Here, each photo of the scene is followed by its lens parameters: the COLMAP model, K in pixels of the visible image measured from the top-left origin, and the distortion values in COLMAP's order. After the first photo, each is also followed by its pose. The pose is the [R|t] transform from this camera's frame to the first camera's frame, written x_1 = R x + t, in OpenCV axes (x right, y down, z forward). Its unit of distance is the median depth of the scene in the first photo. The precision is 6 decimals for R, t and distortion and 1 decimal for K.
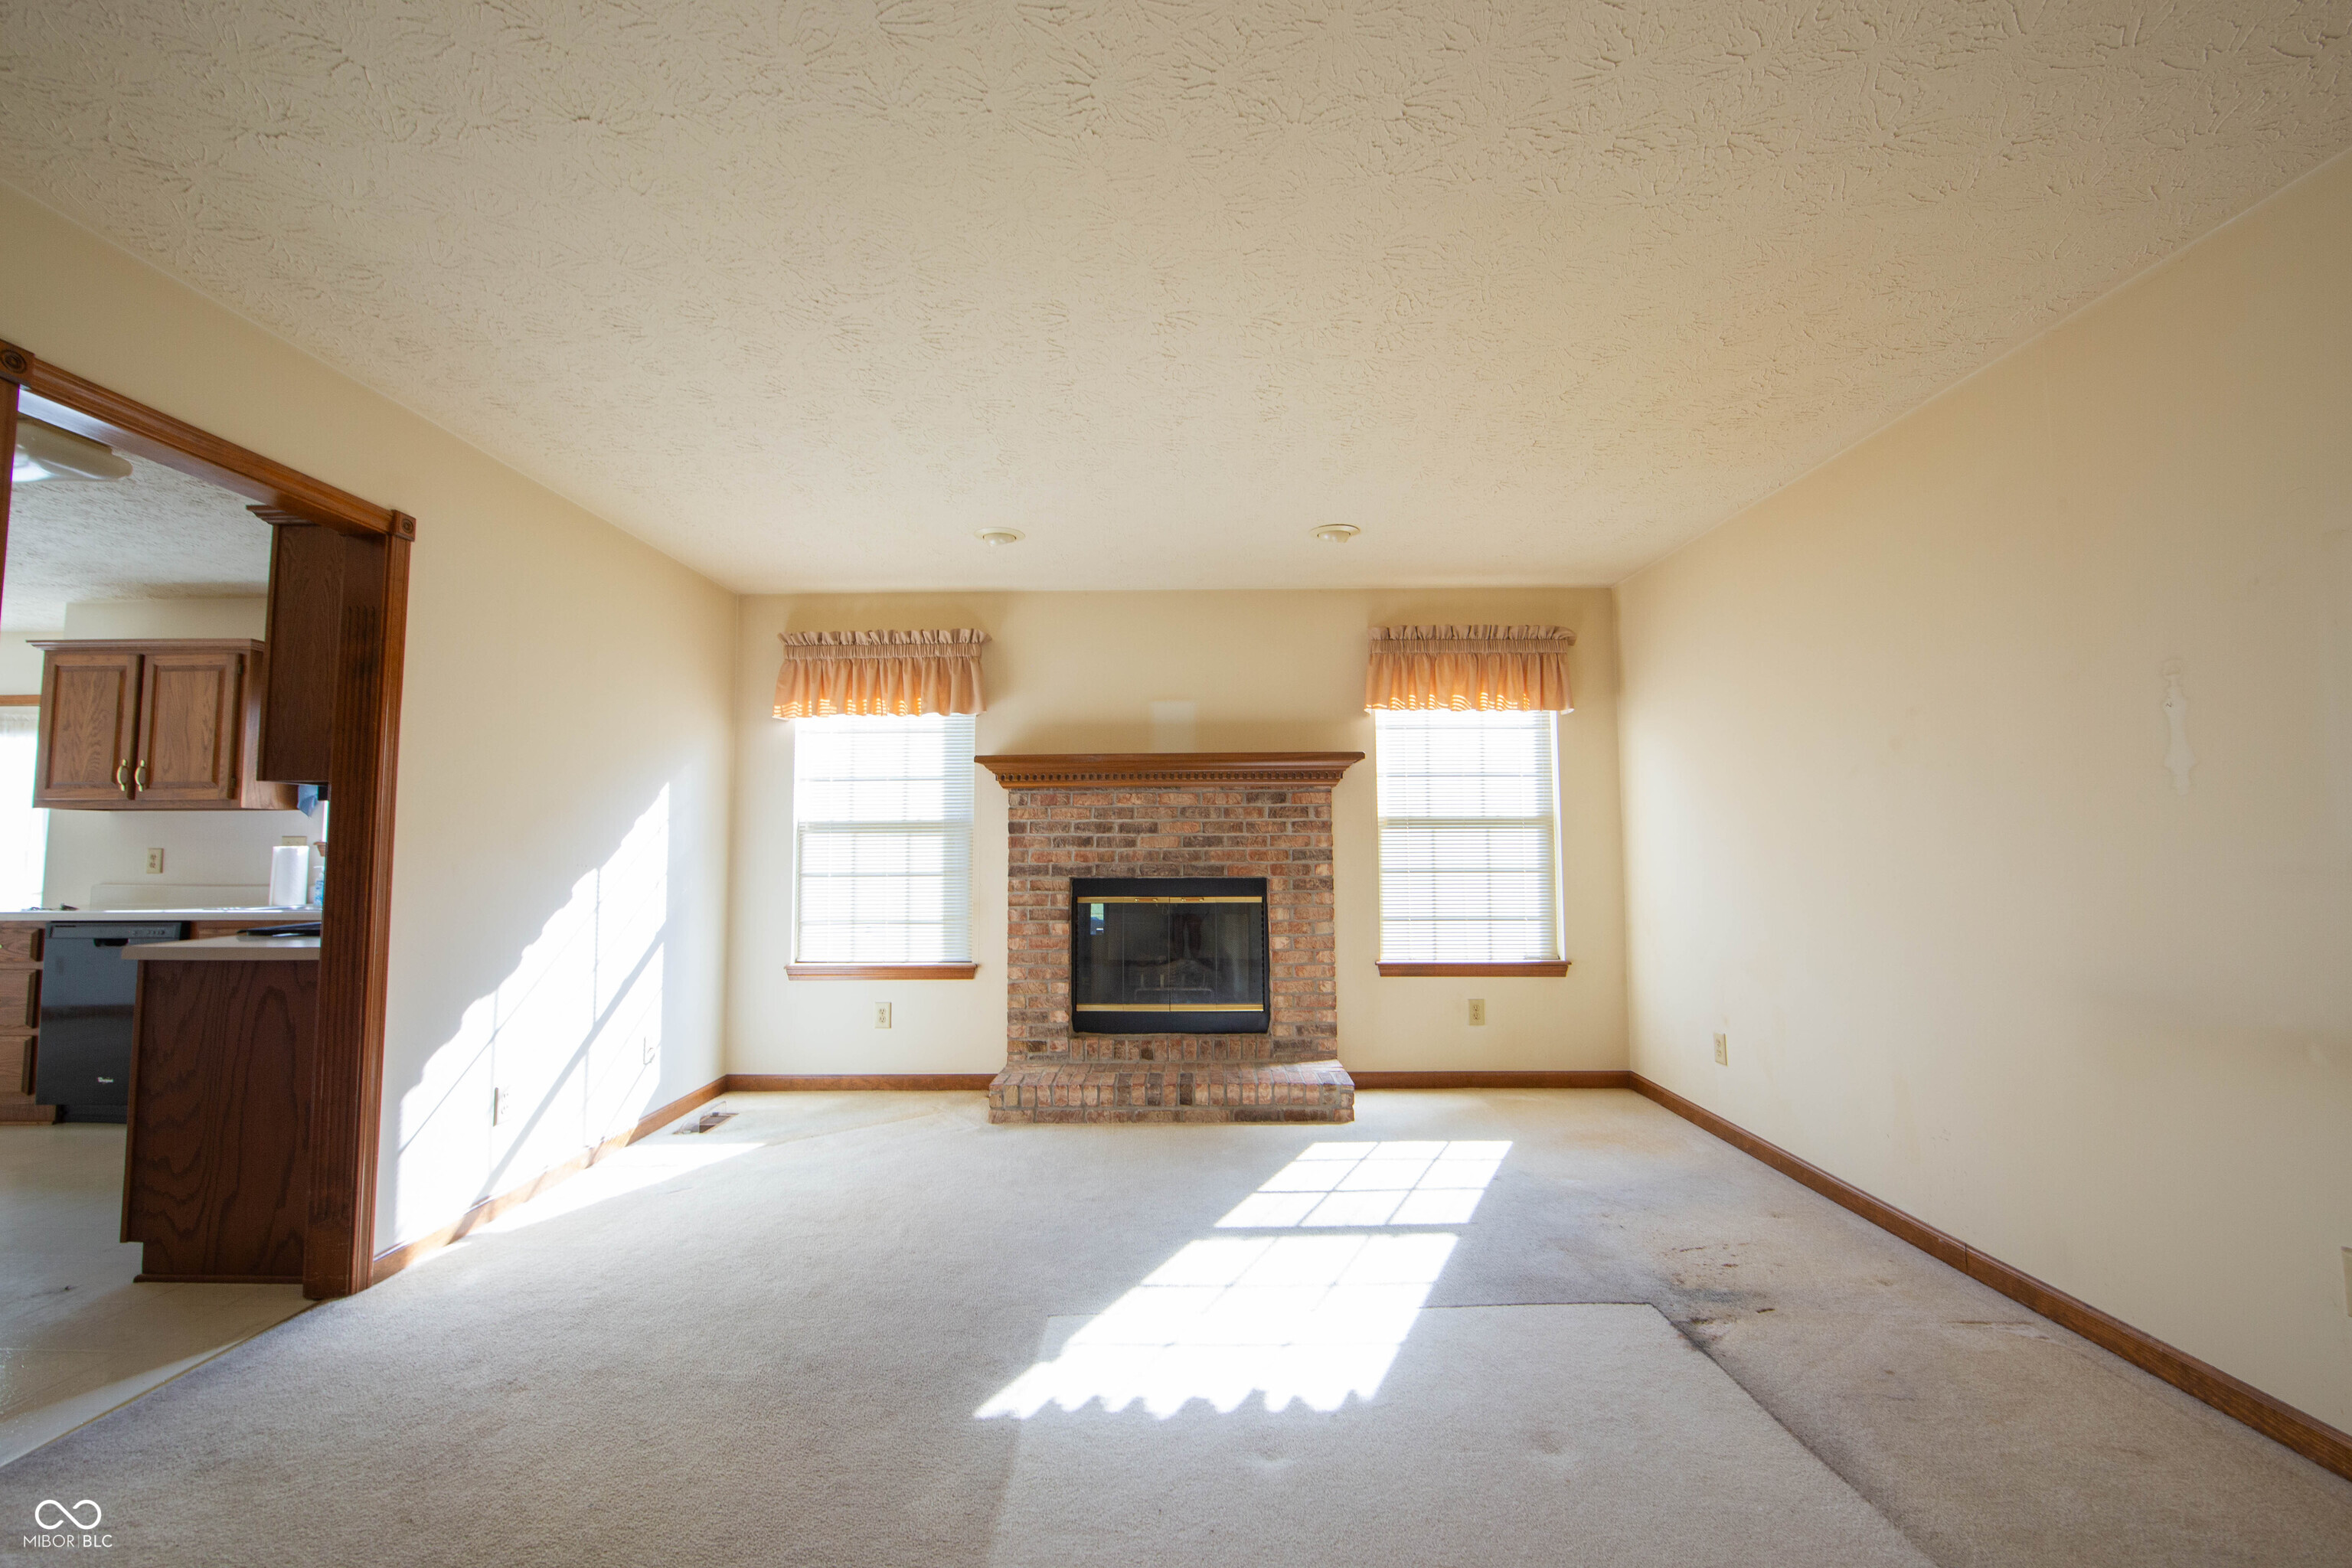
lens RADIAL K [[923.2, 0, 1179.4], [0, 923.2, 784.5], [0, 0, 1]] dist [-0.015159, 0.002884]
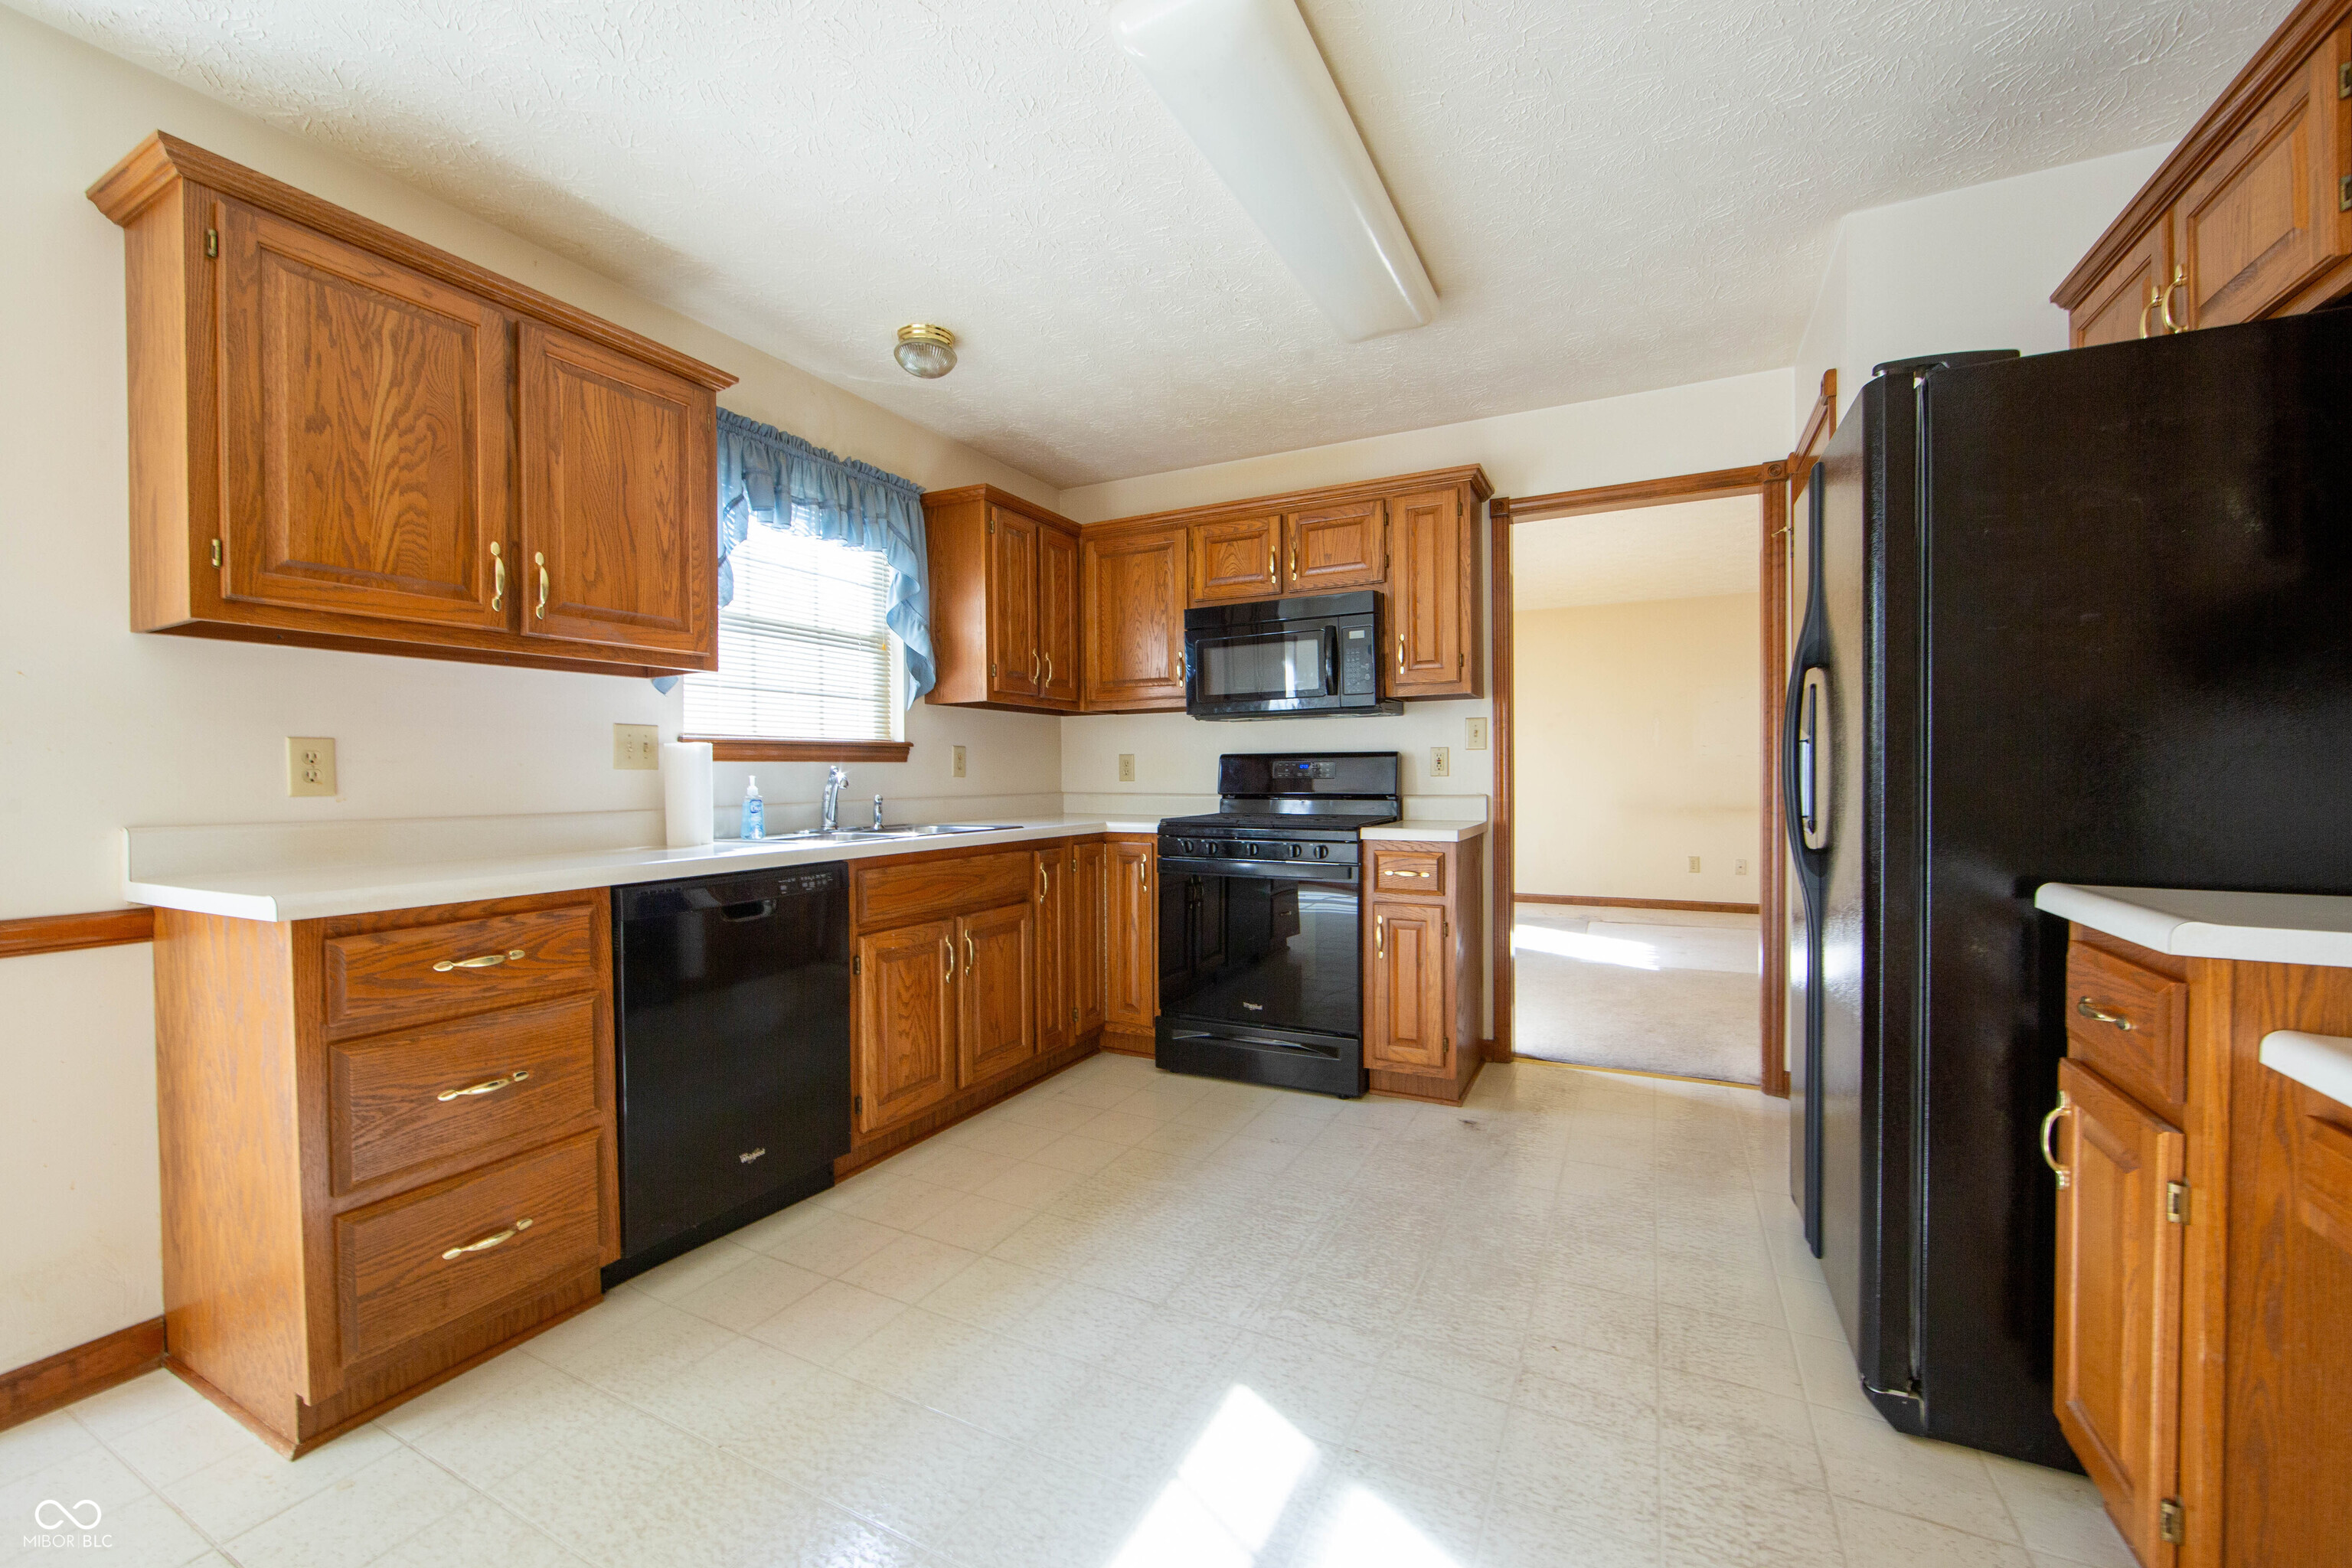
lens RADIAL K [[923.2, 0, 1179.4], [0, 923.2, 784.5], [0, 0, 1]] dist [-0.015159, 0.002884]
pose [[0.457340, -0.006483, 0.889268, -1.483033], [-0.057212, 0.997687, 0.036697, 0.059755], [-0.887450, -0.067660, 0.455912, 0.505166]]
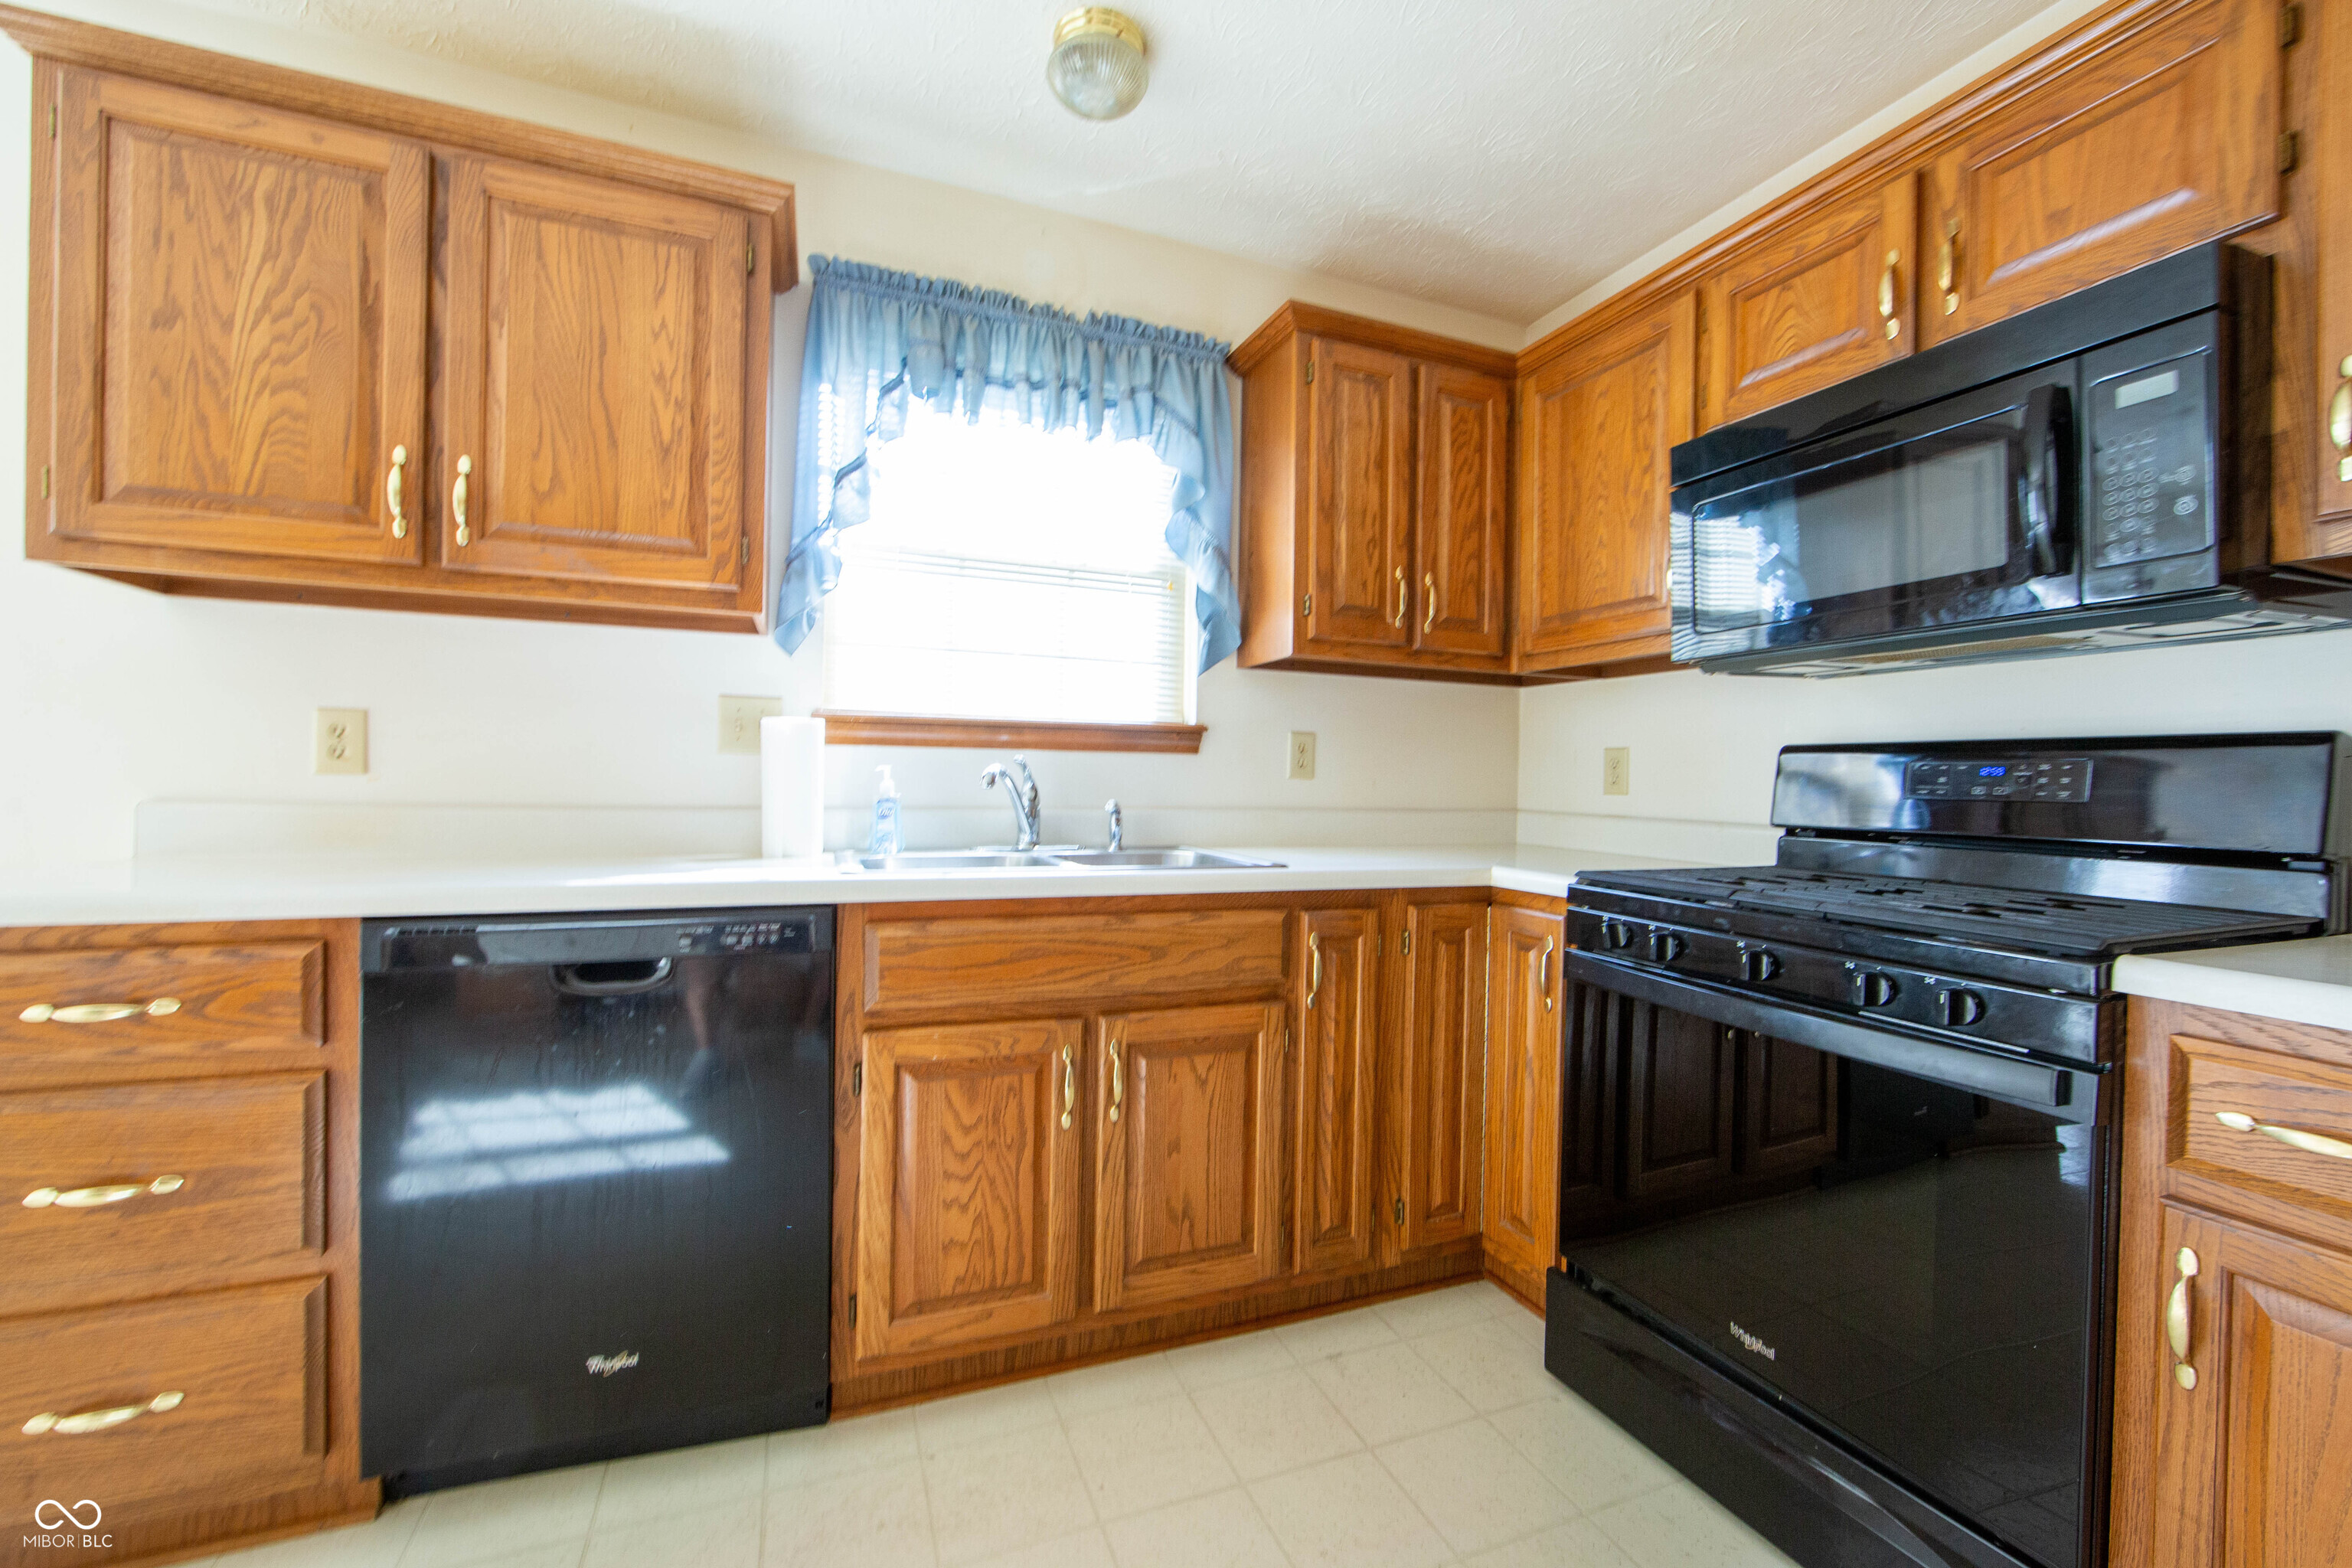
lens RADIAL K [[923.2, 0, 1179.4], [0, 923.2, 784.5], [0, 0, 1]] dist [-0.015159, 0.002884]
pose [[0.929965, 0.023031, 0.366927, -1.059920], [-0.051173, 0.996429, 0.067155, 0.065407], [-0.364070, -0.081228, 0.927823, 0.586207]]
